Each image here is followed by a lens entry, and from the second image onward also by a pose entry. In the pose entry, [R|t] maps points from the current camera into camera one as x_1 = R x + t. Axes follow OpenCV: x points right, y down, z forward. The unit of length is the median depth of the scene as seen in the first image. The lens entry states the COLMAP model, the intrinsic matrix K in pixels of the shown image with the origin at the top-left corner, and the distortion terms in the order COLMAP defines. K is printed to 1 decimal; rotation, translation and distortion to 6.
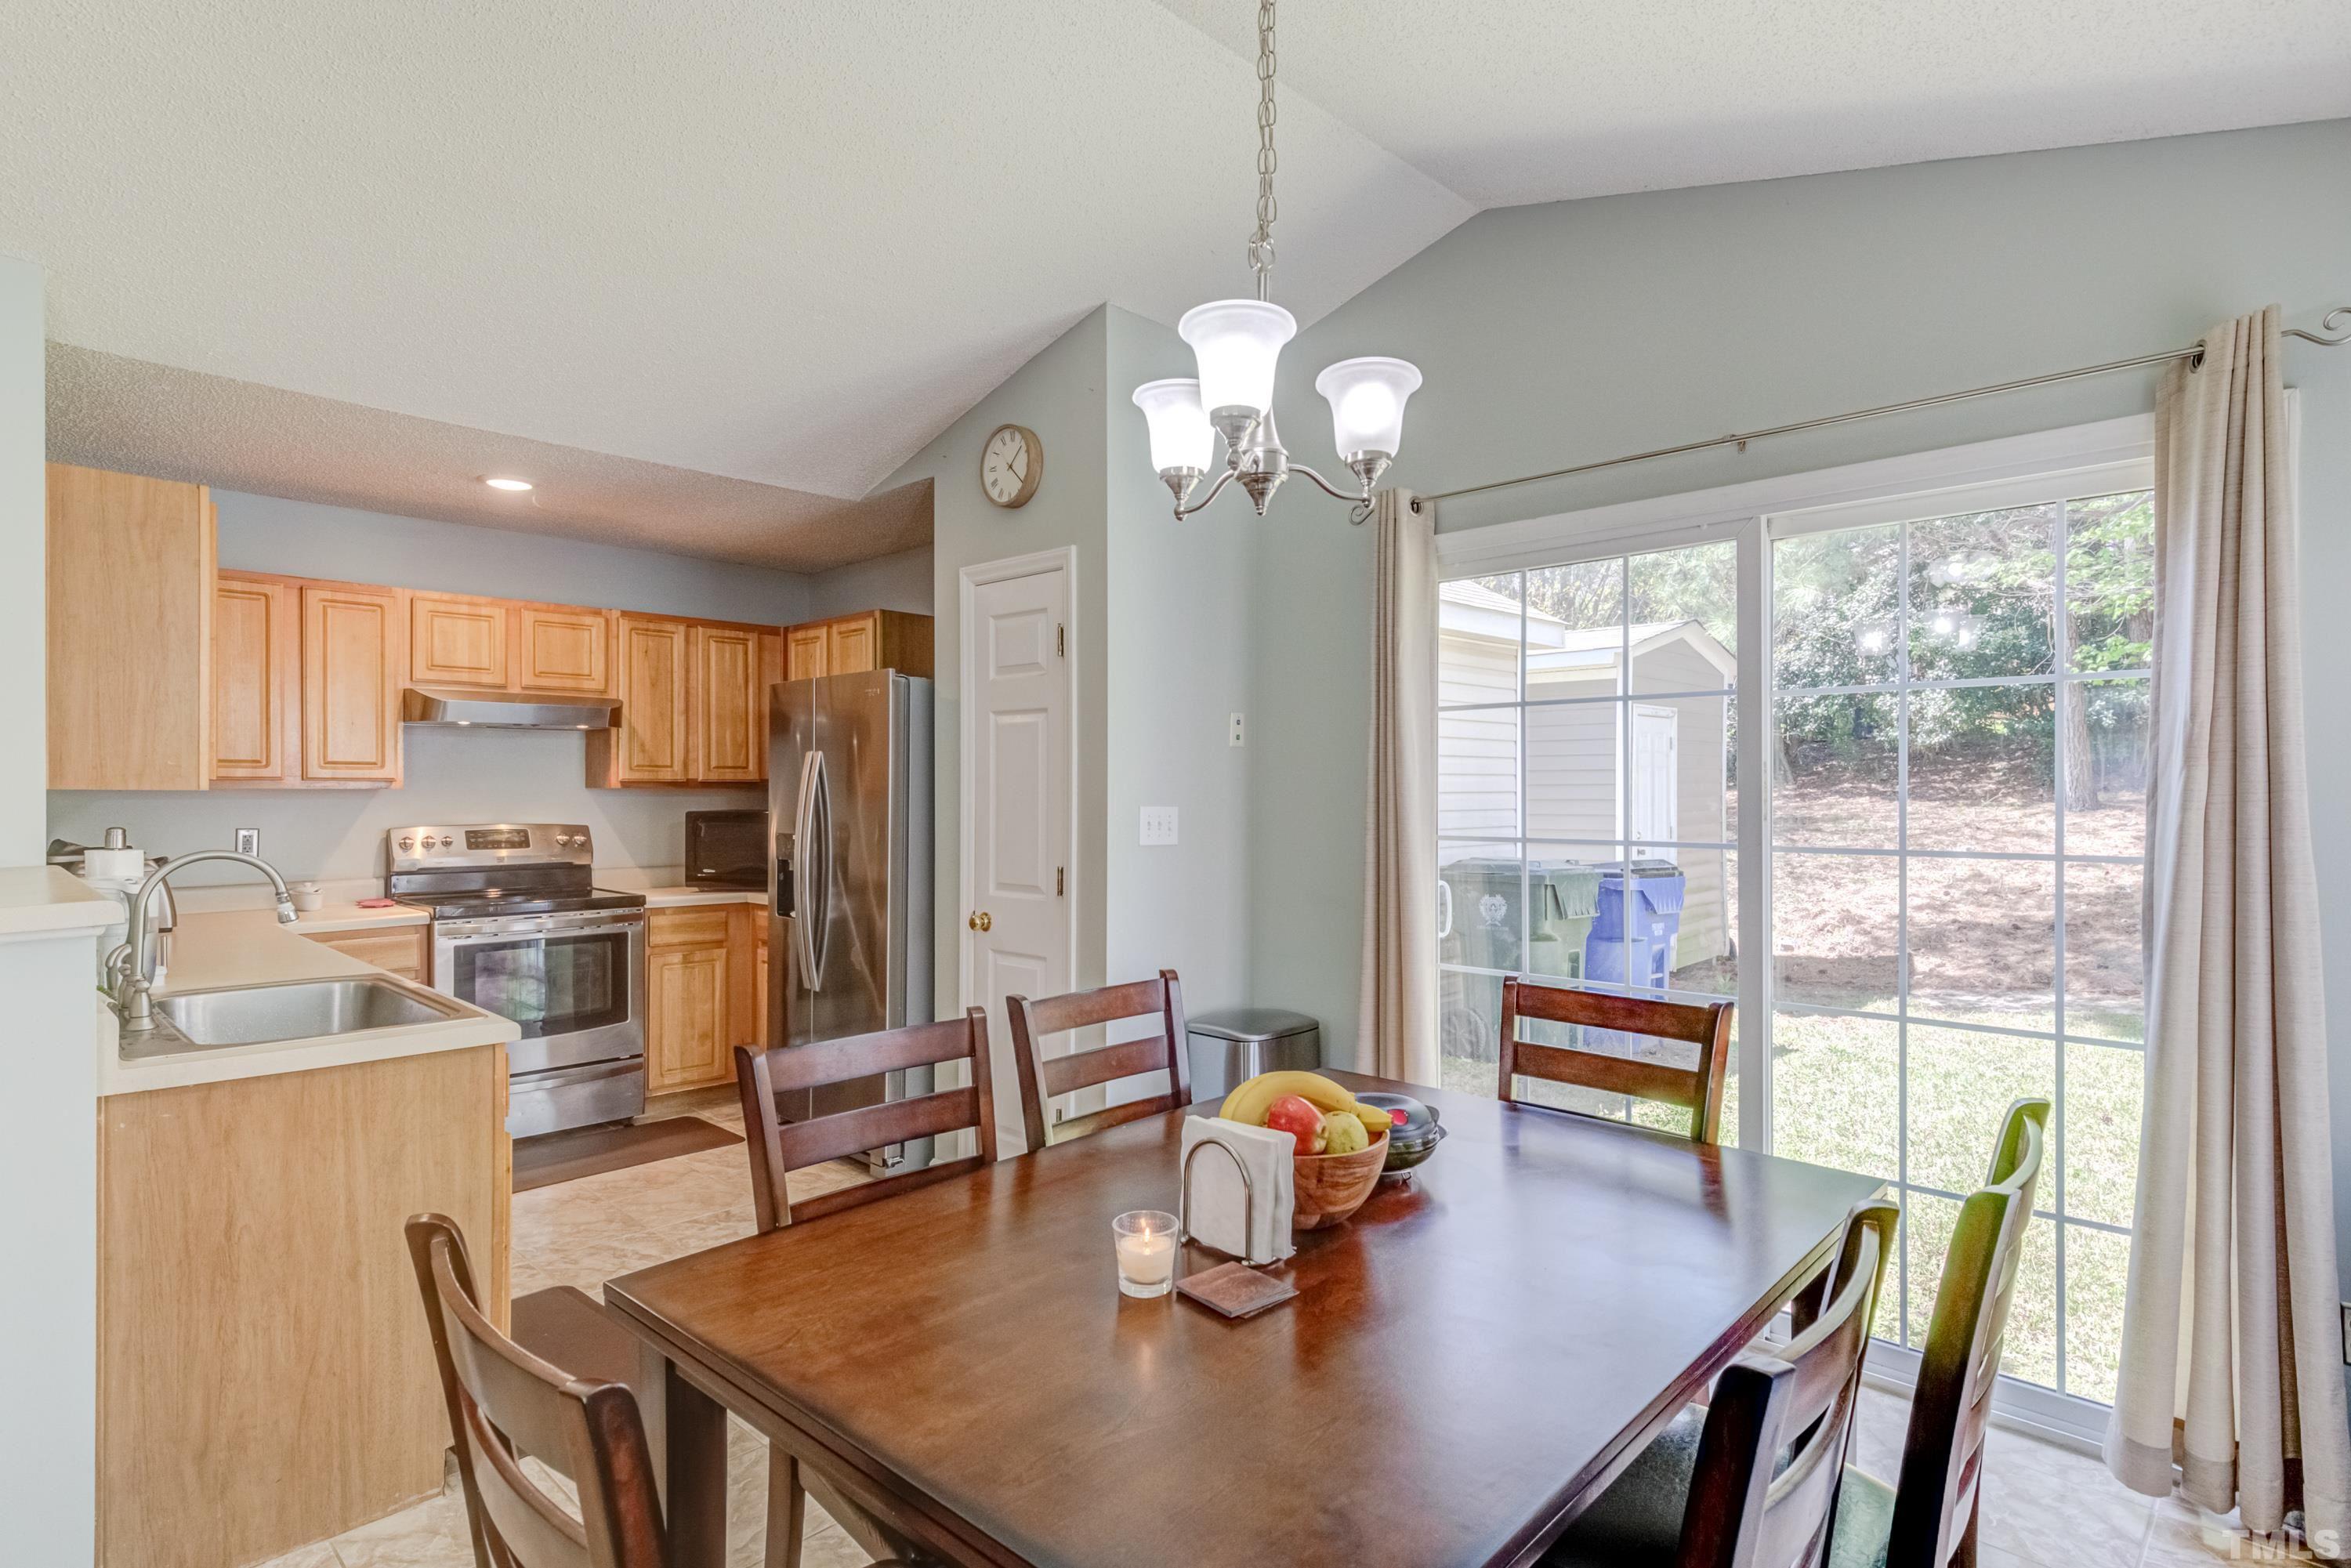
lens RADIAL K [[1220.4, 0, 1172.7], [0, 1220.4, 789.2], [0, 0, 1]] dist [0.026223, -0.005545]
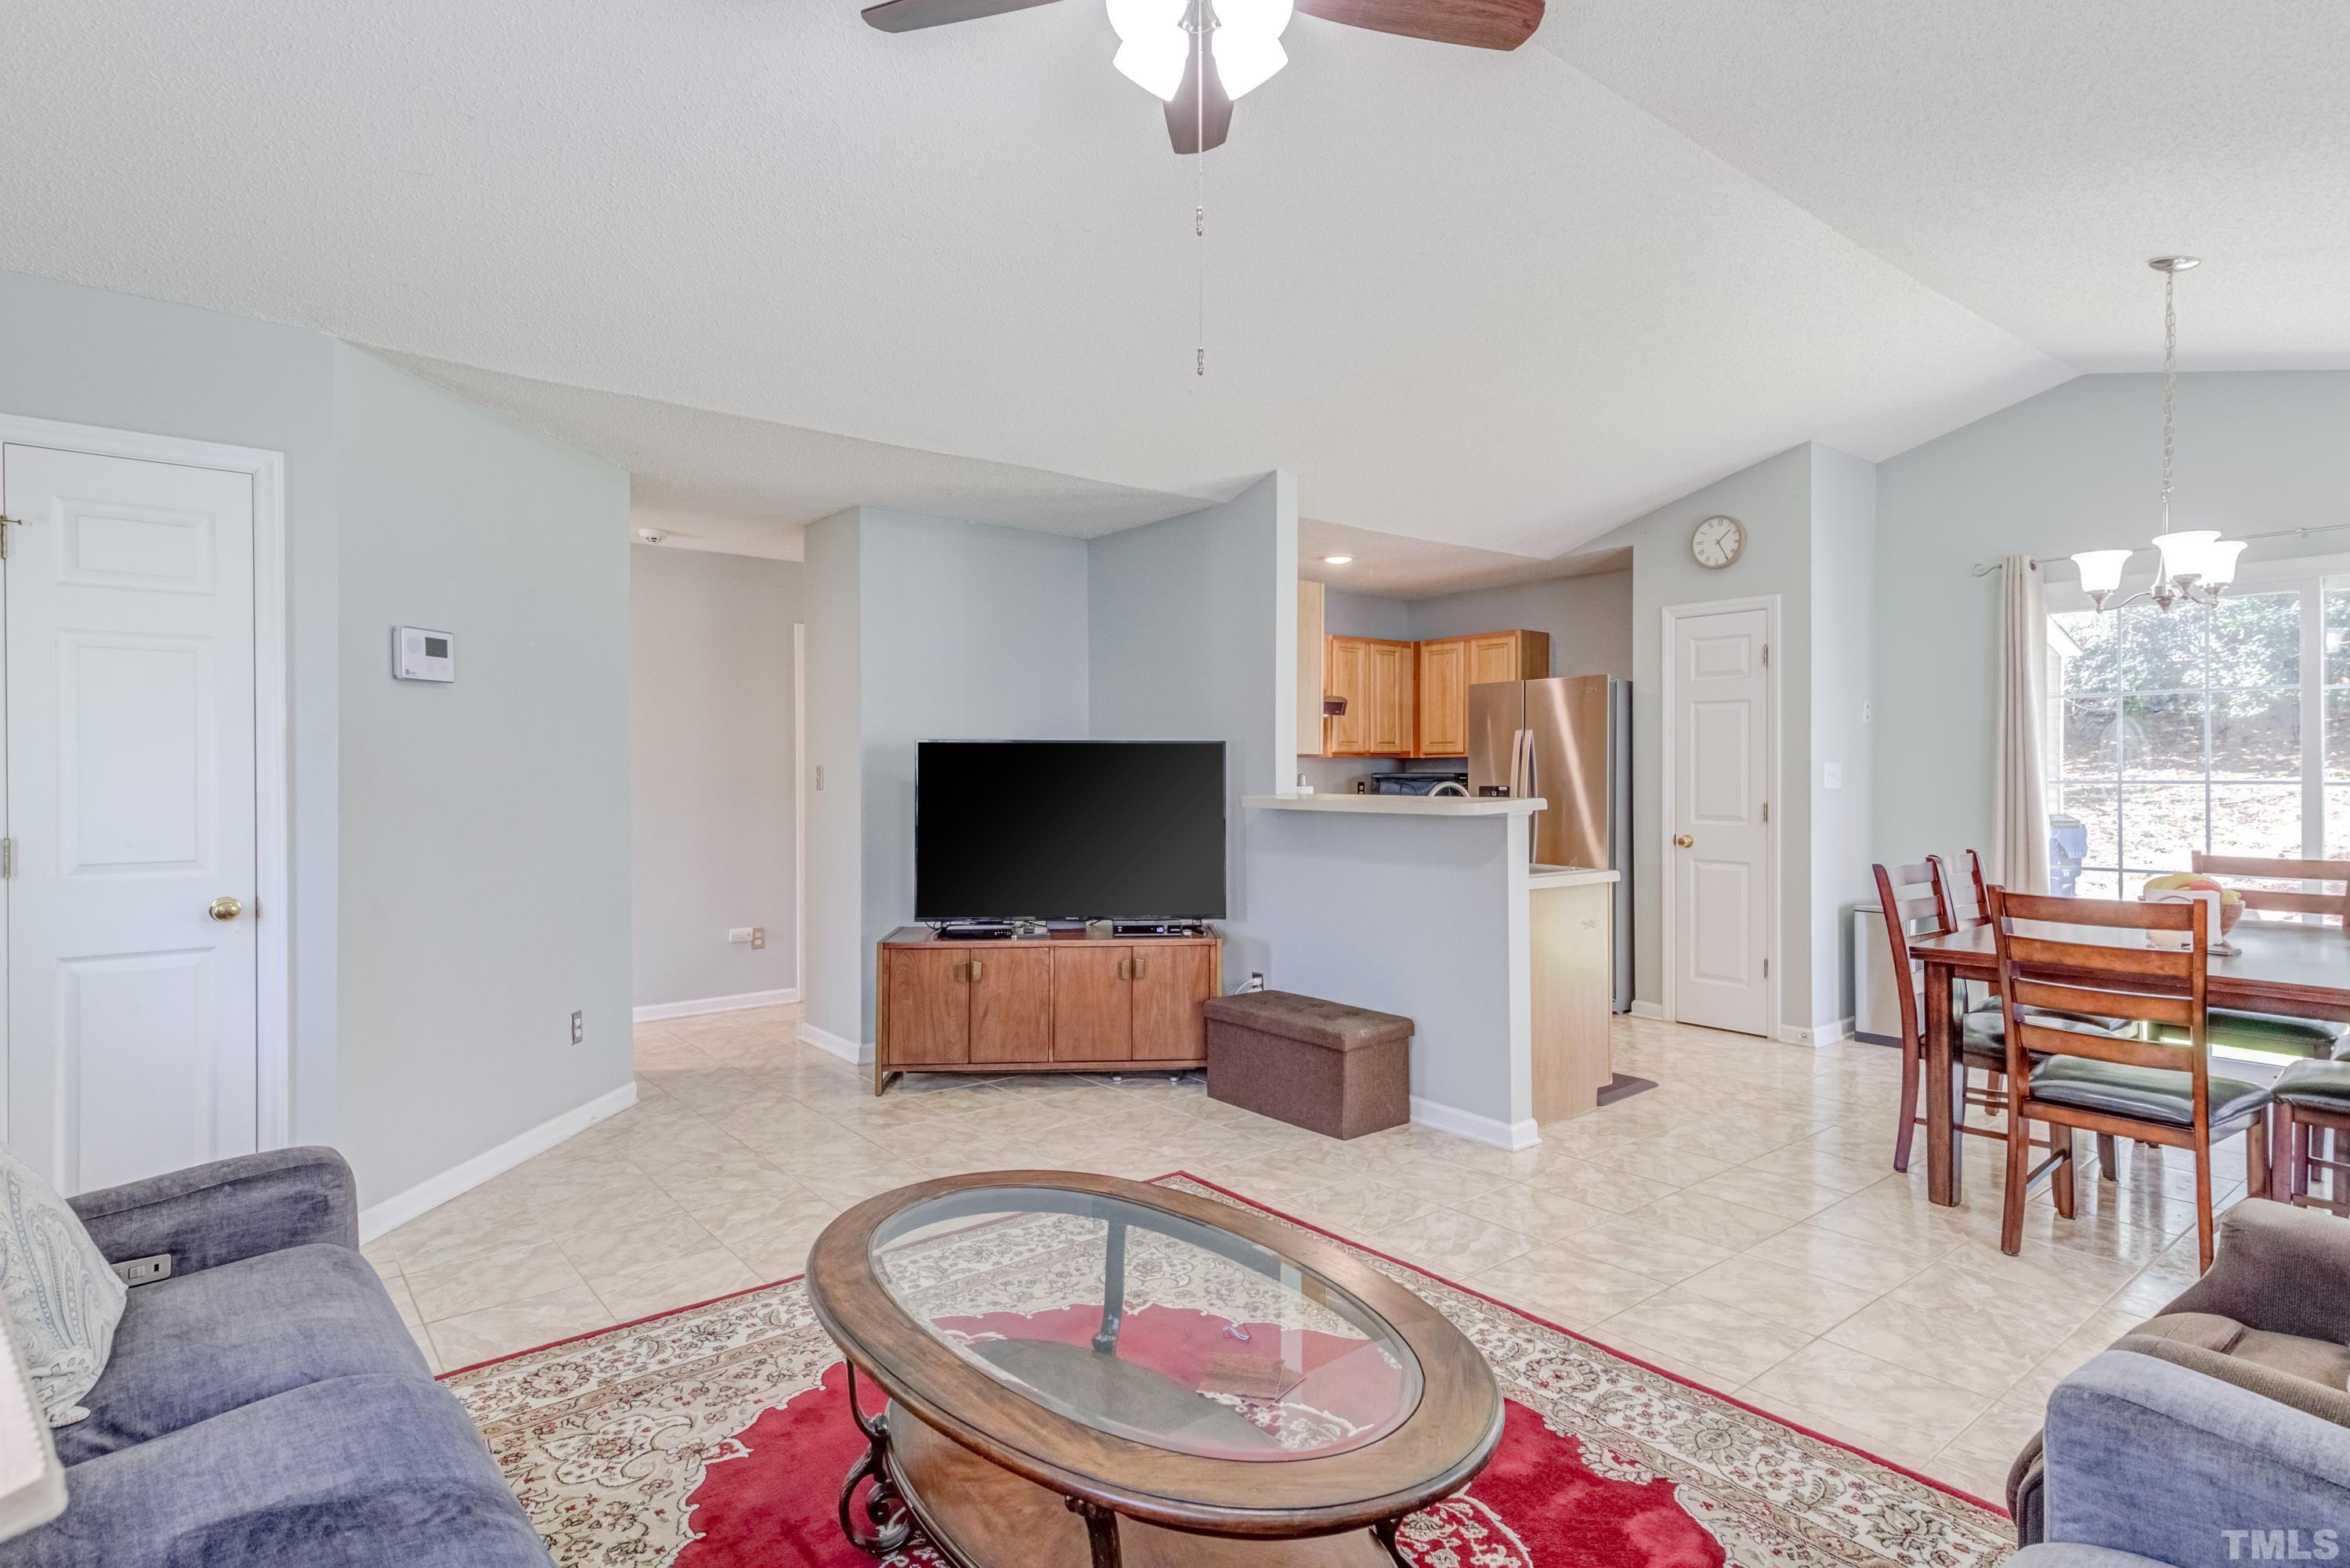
lens RADIAL K [[1219.9, 0, 1182.7], [0, 1219.9, 774.8], [0, 0, 1]] dist [0.026223, -0.005545]
pose [[0.992796, -0.004478, -0.119733, -0.481352], [0.004917, 0.999982, 0.003368, 0.014682], [0.119716, -0.003933, 0.992800, -0.473907]]
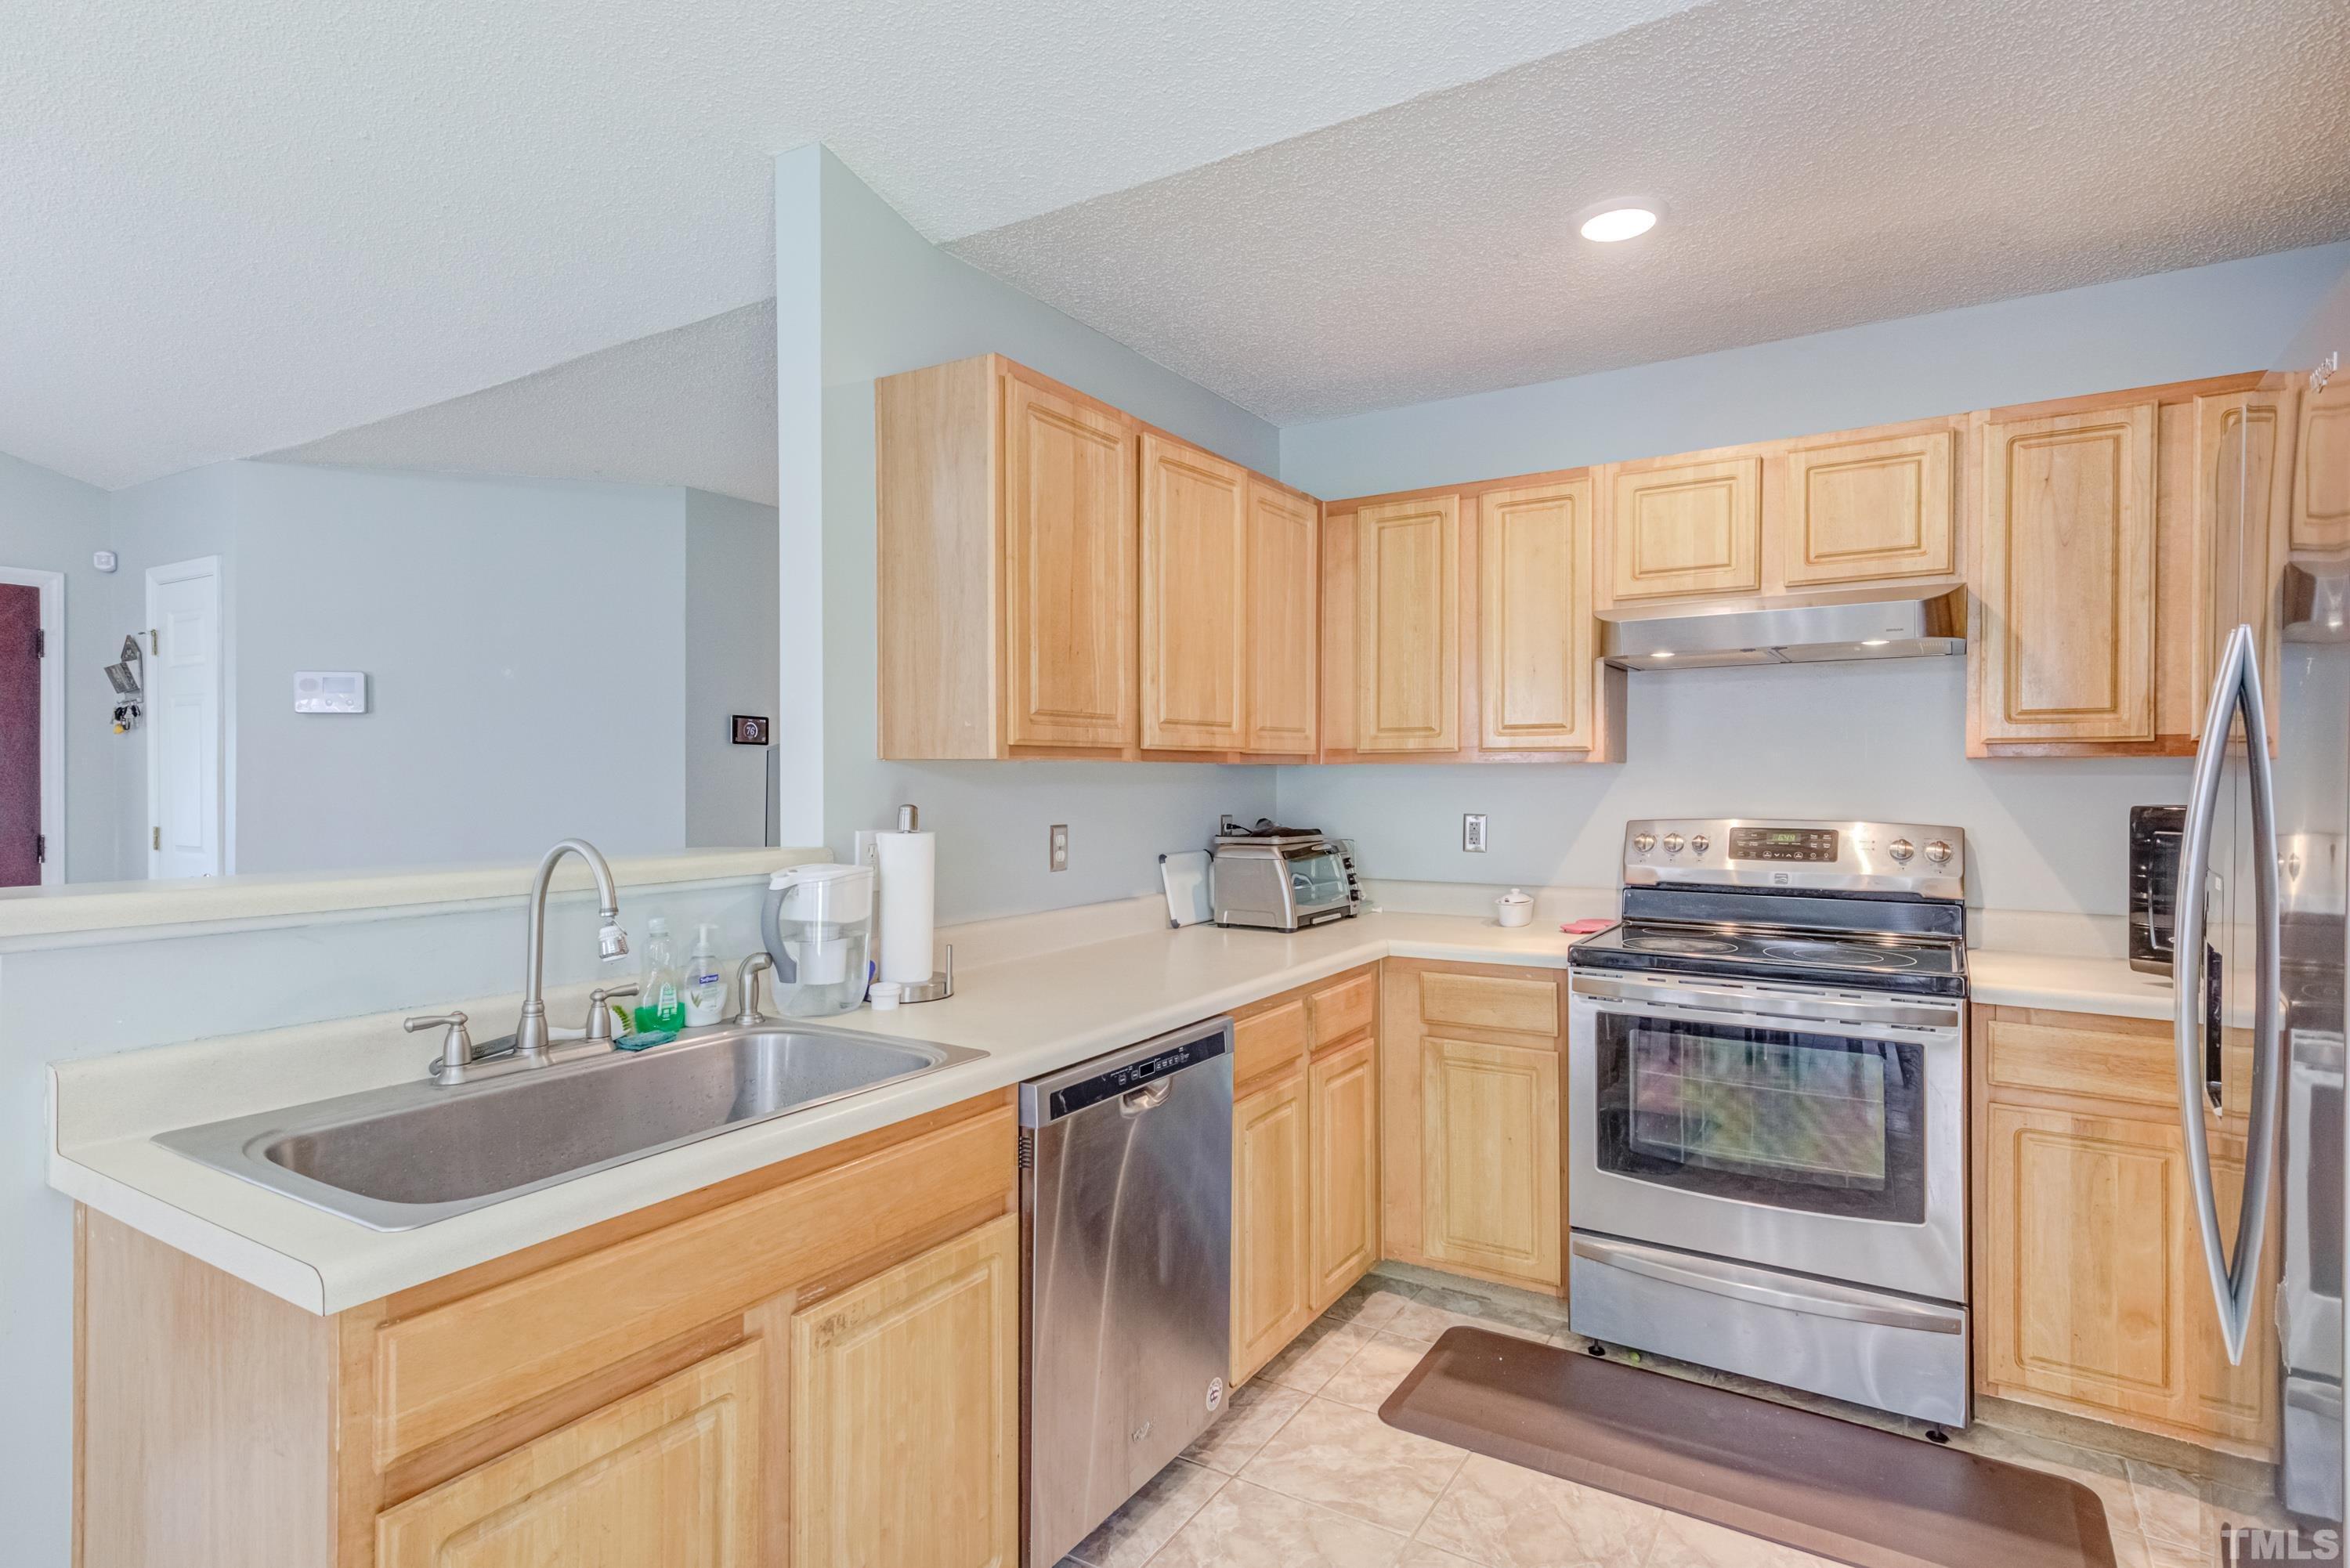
lens RADIAL K [[1219.9, 0, 1156.9], [0, 1219.9, 782.9], [0, 0, 1]] dist [0.026223, -0.005545]
pose [[0.195511, 0.002562, -0.980698, -0.016415], [0.001695, 0.999994, 0.002950, 0.008394], [0.980700, -0.002239, 0.195506, 0.596211]]
